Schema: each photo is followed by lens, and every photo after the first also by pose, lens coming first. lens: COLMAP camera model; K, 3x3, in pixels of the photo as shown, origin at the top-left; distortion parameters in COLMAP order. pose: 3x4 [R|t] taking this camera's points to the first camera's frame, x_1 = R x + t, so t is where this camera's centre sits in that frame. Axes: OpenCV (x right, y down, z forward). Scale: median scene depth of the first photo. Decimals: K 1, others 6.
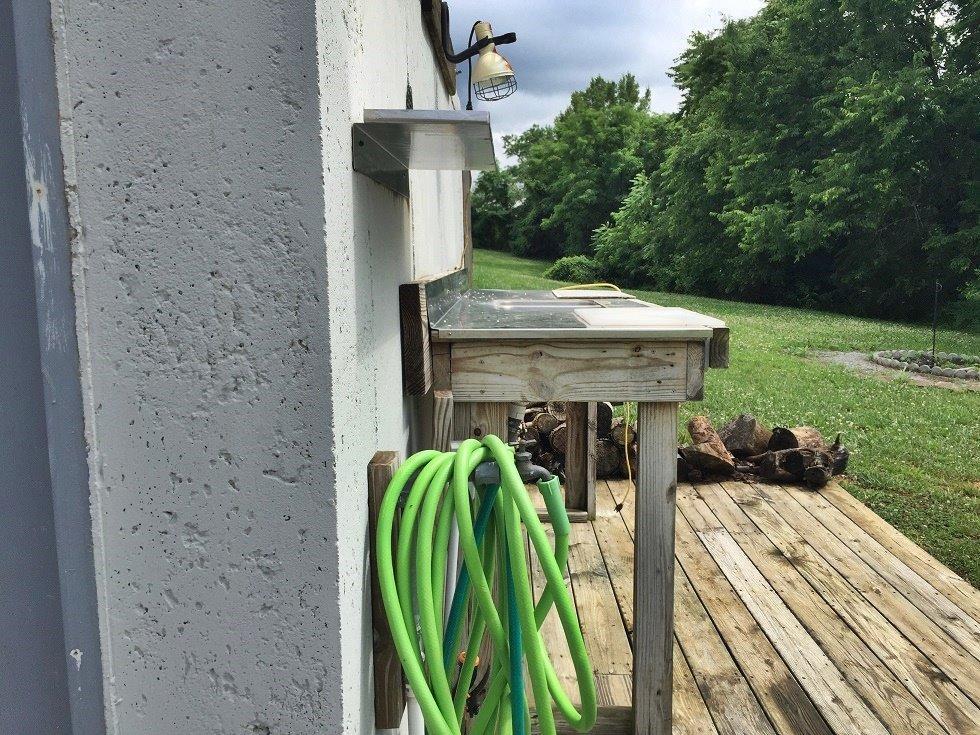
lens RADIAL K [[828.3, 0, 487.2], [0, 828.3, 359.1], [0, 0, 1]] dist [0.067209, -0.075913]
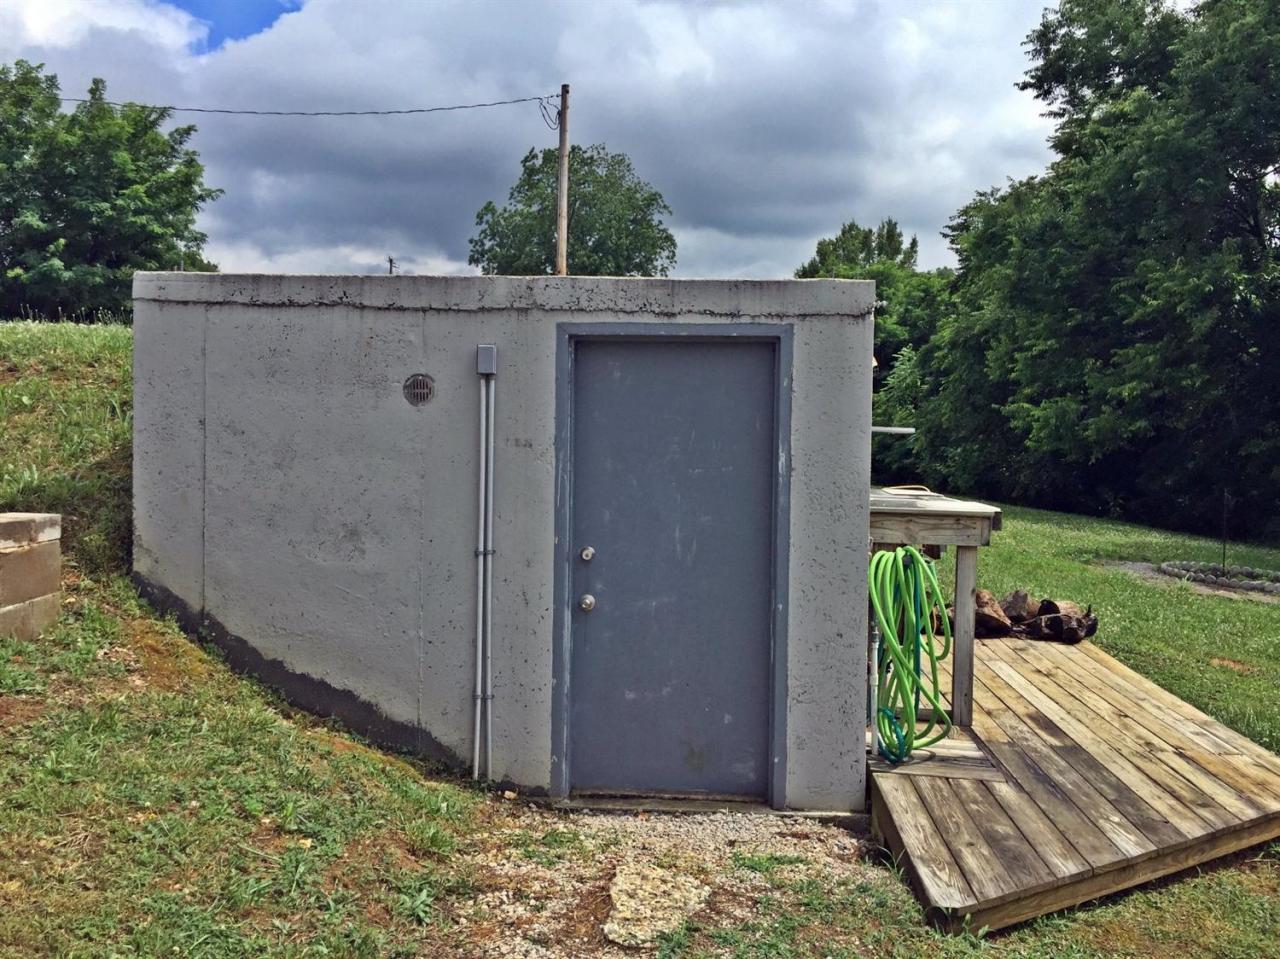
lens RADIAL K [[1120.2, 0, 639.8], [0, 1120.2, 460.4], [0, 0, 1]] dist [0.054349, 0.003845]
pose [[0.998524, 0.033765, -0.042544, -0.053537], [-0.037862, 0.994316, -0.099506, 0.016011], [0.038943, 0.100970, 0.994127, -0.198266]]
